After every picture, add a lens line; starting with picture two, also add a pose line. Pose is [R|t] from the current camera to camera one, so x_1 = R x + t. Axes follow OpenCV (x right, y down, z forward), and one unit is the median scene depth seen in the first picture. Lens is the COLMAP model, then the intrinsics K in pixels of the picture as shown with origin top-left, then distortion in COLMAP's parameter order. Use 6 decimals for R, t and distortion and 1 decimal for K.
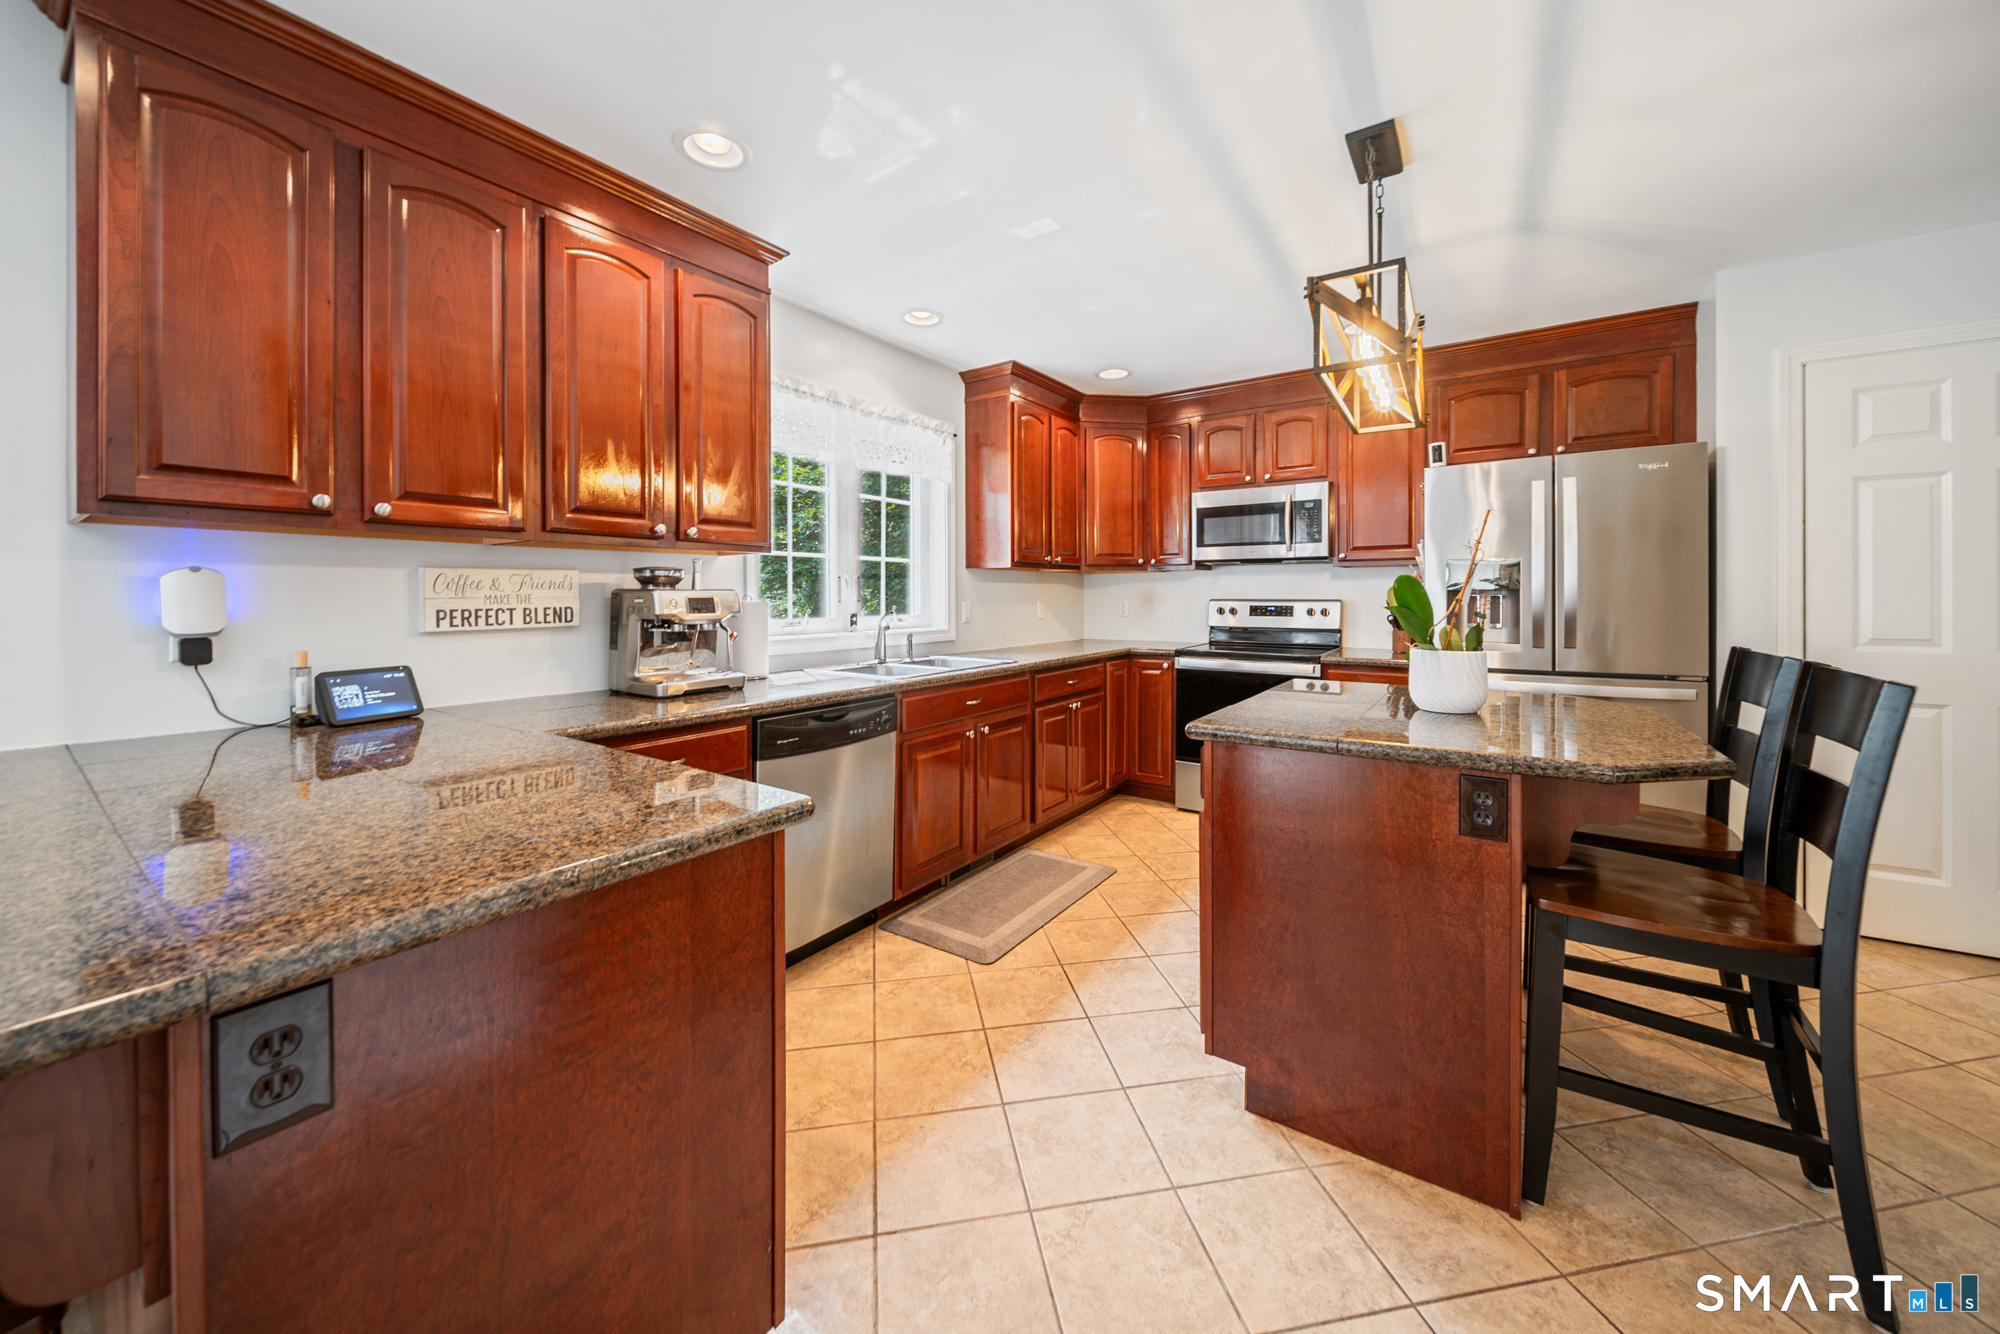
lens RADIAL K [[718.8, 0, 995.8], [0, 718.8, 604.1], [0, 0, 1]] dist [-0.002532, -0.000320]
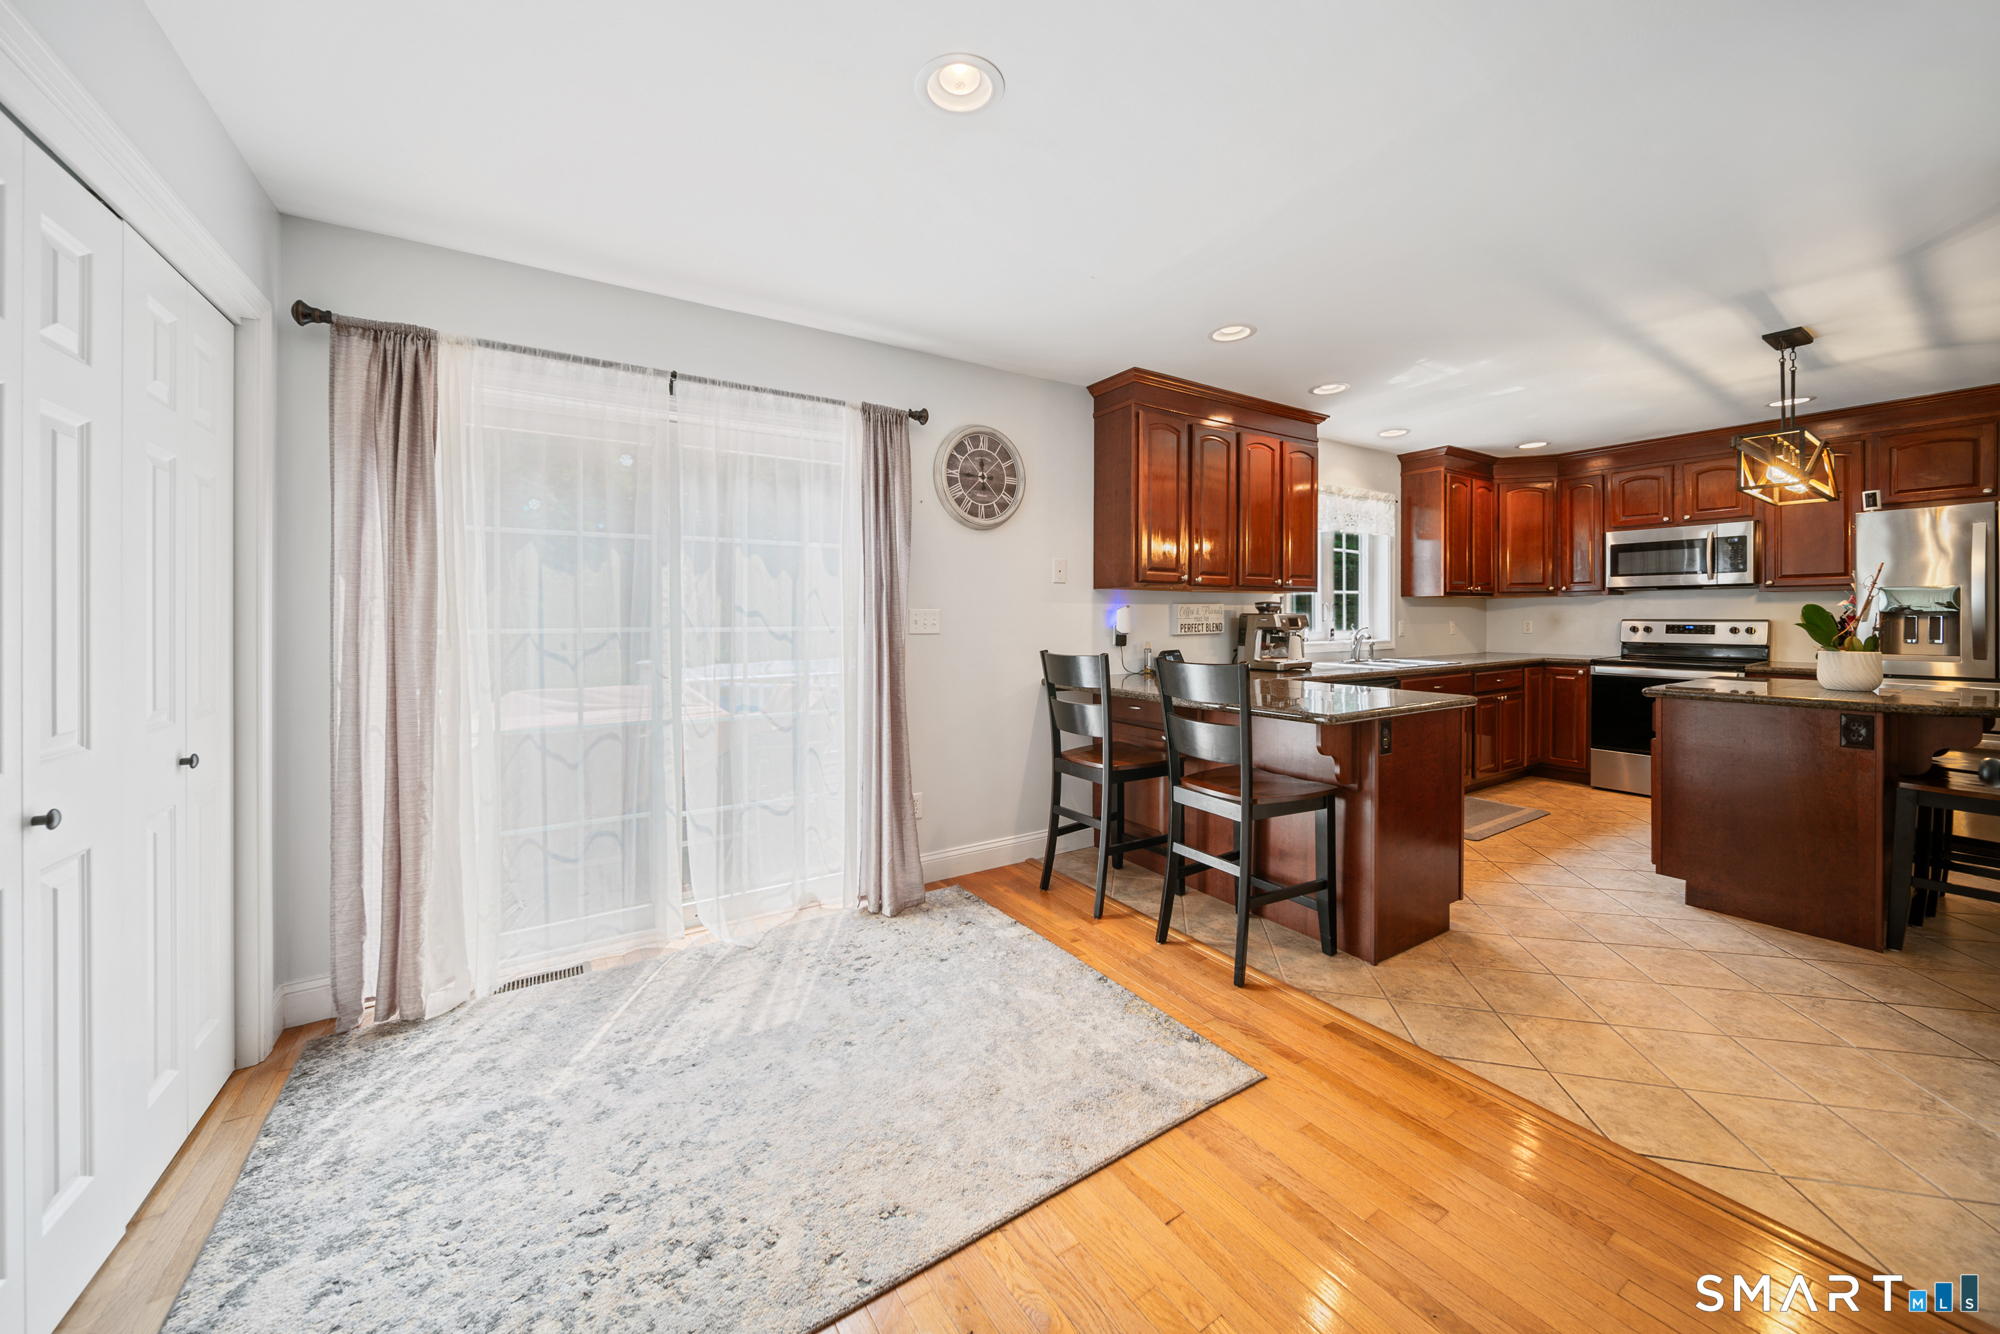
lens RADIAL K [[705.3, 0, 991.7], [0, 705.3, 625.4], [0, 0, 1]] dist [0.000167, -0.001829]
pose [[0.921564, 0.002933, -0.388216, -0.266672], [-0.002846, 0.999996, 0.000800, 0.006350], [0.388217, 0.000368, 0.921568, -0.606508]]
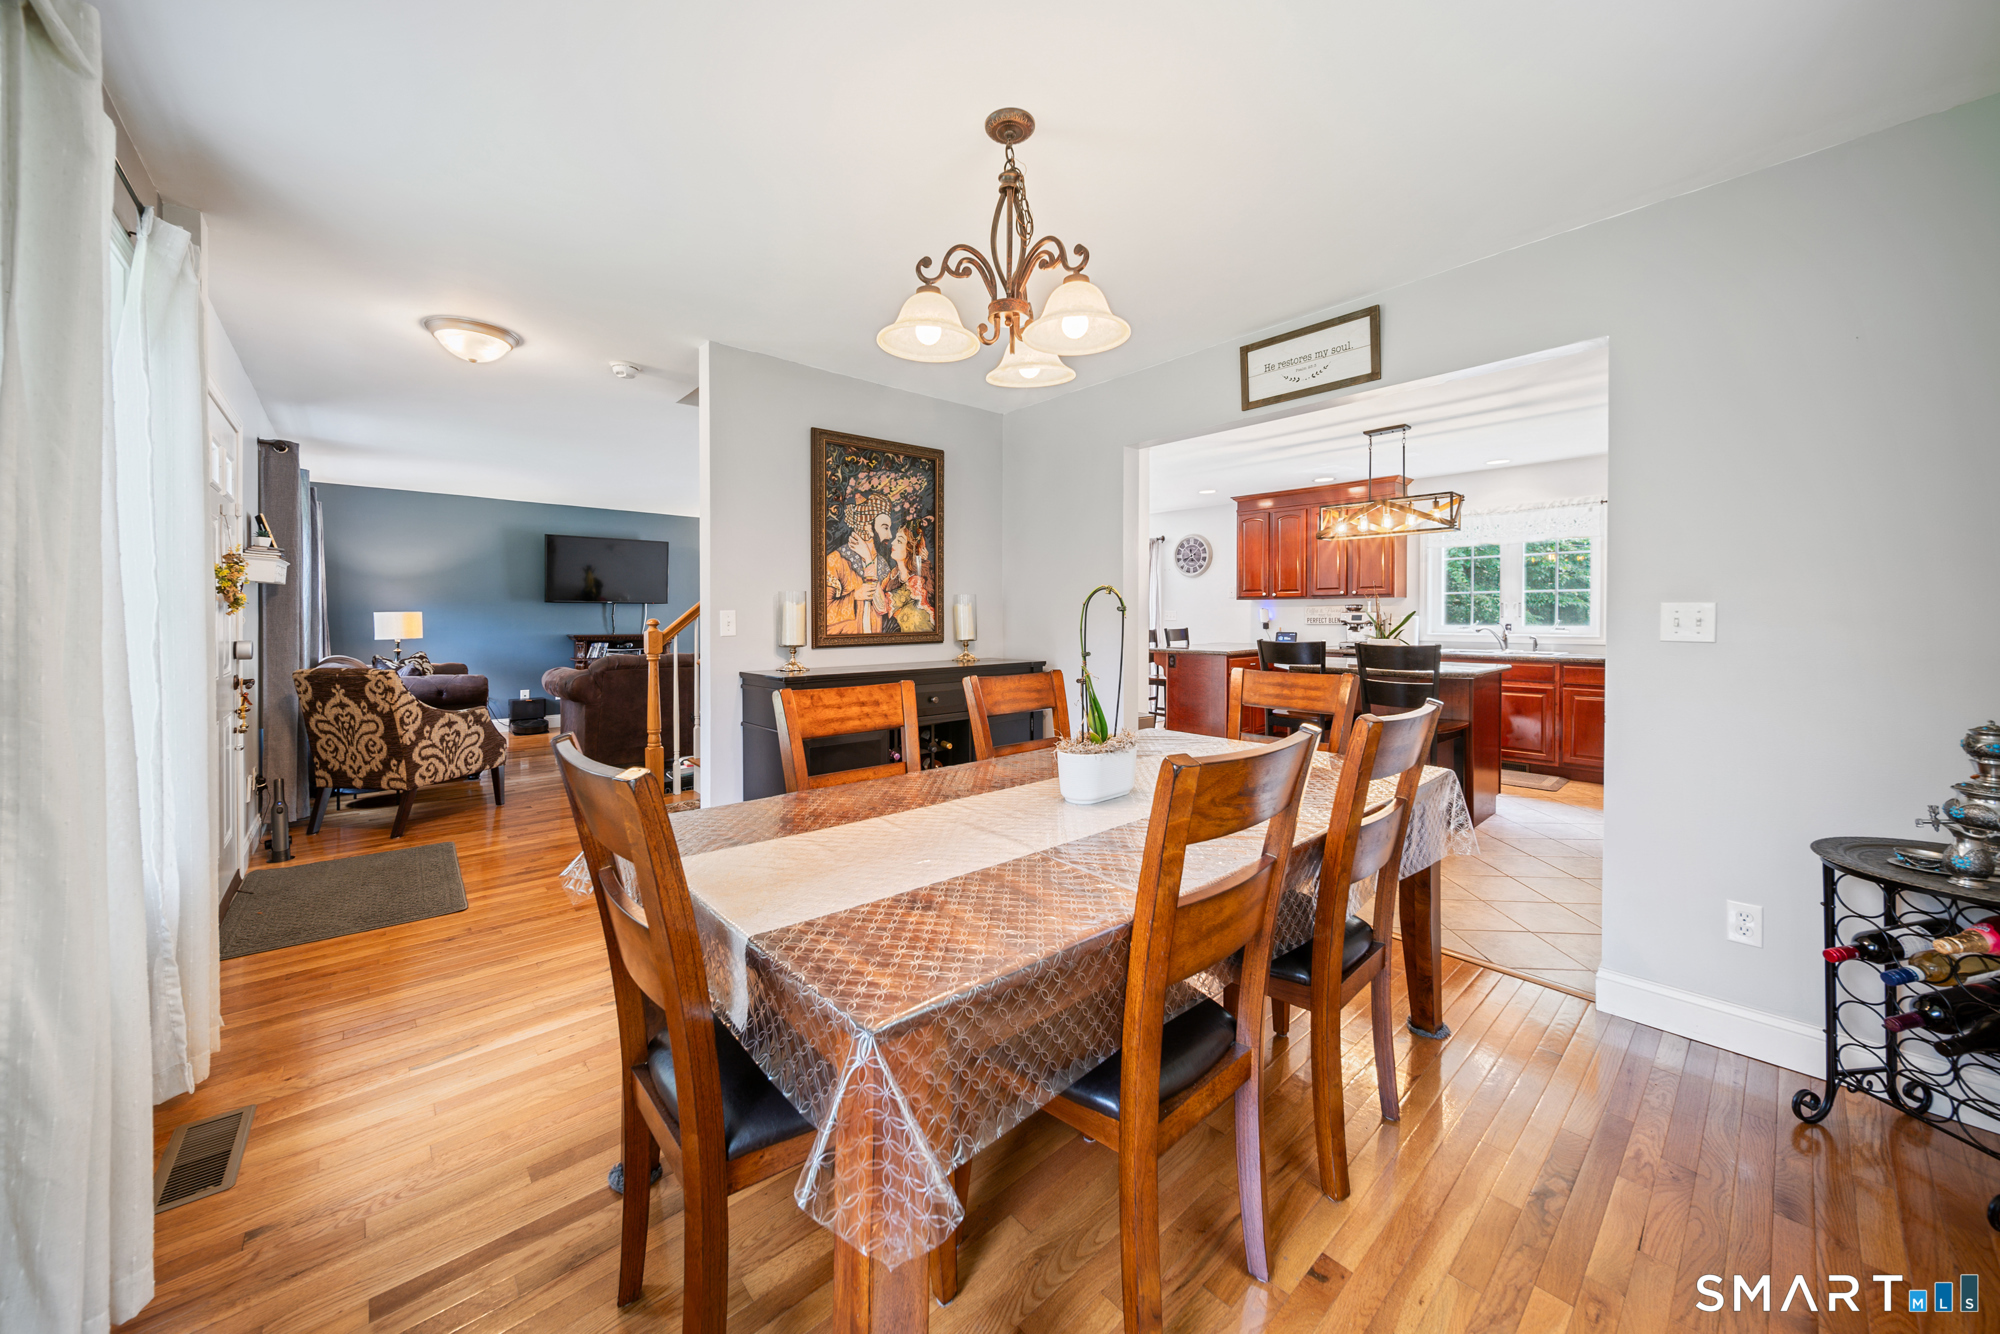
lens RADIAL K [[718.8, 0, 995.8], [0, 718.8, 604.1], [0, 0, 1]] dist [-0.002532, -0.000320]
pose [[-0.230337, -0.009910, -0.973061, 1.697746], [-0.008760, 0.999929, -0.008110, -0.012124], [0.973072, 0.006656, -0.230407, 0.163491]]
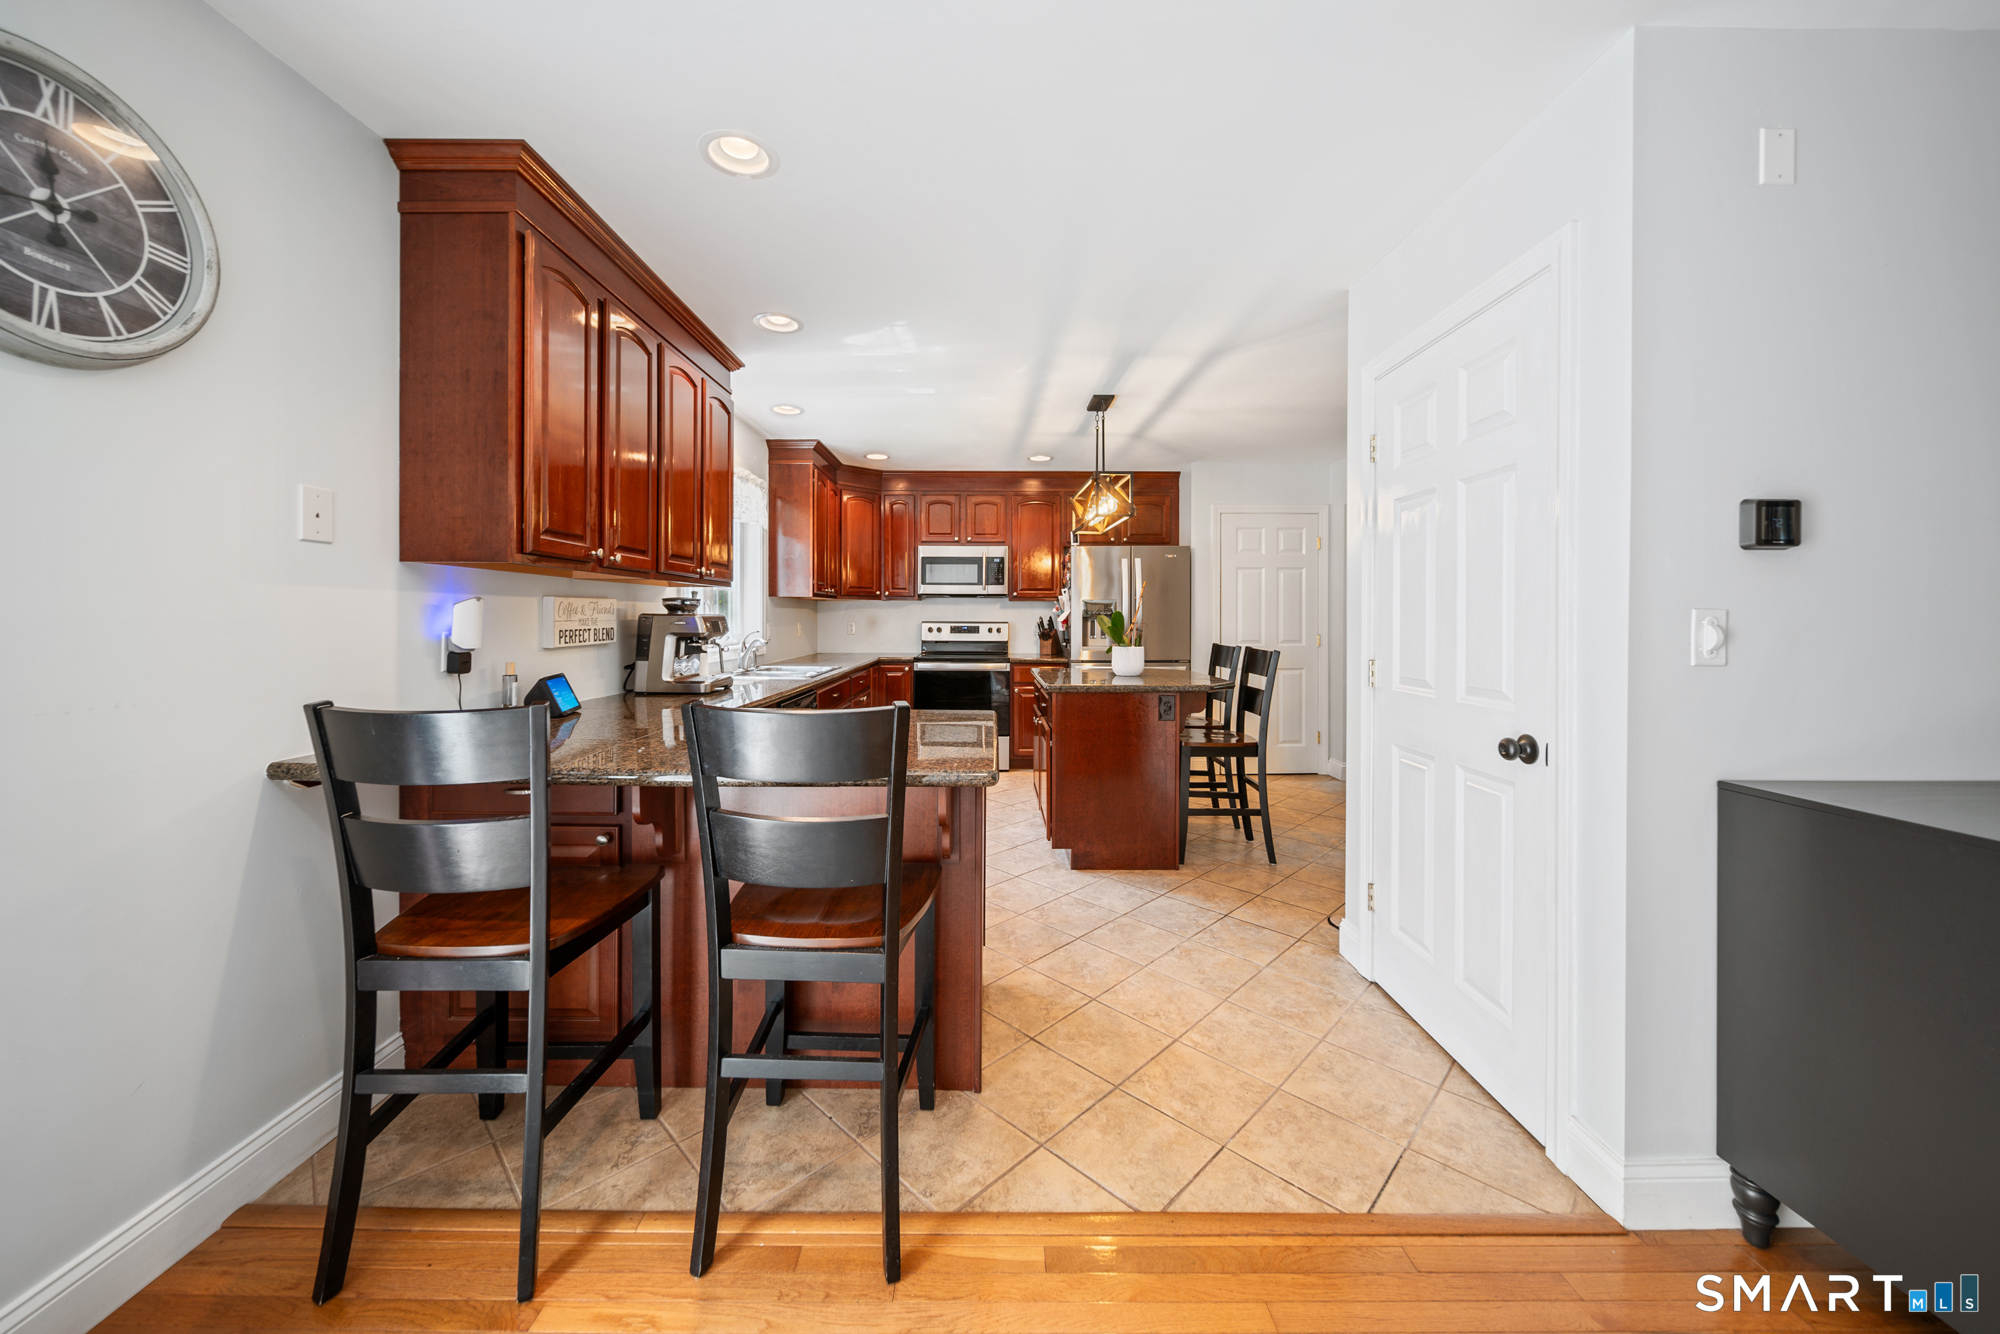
lens RADIAL K [[705.3, 0, 991.7], [0, 705.3, 625.4], [0, 0, 1]] dist [0.000167, -0.001829]
pose [[0.821683, -0.000809, 0.569944, -0.470553], [0.000250, 0.999999, 0.001060, -0.000807], [-0.569944, -0.000729, 0.821683, -0.254248]]
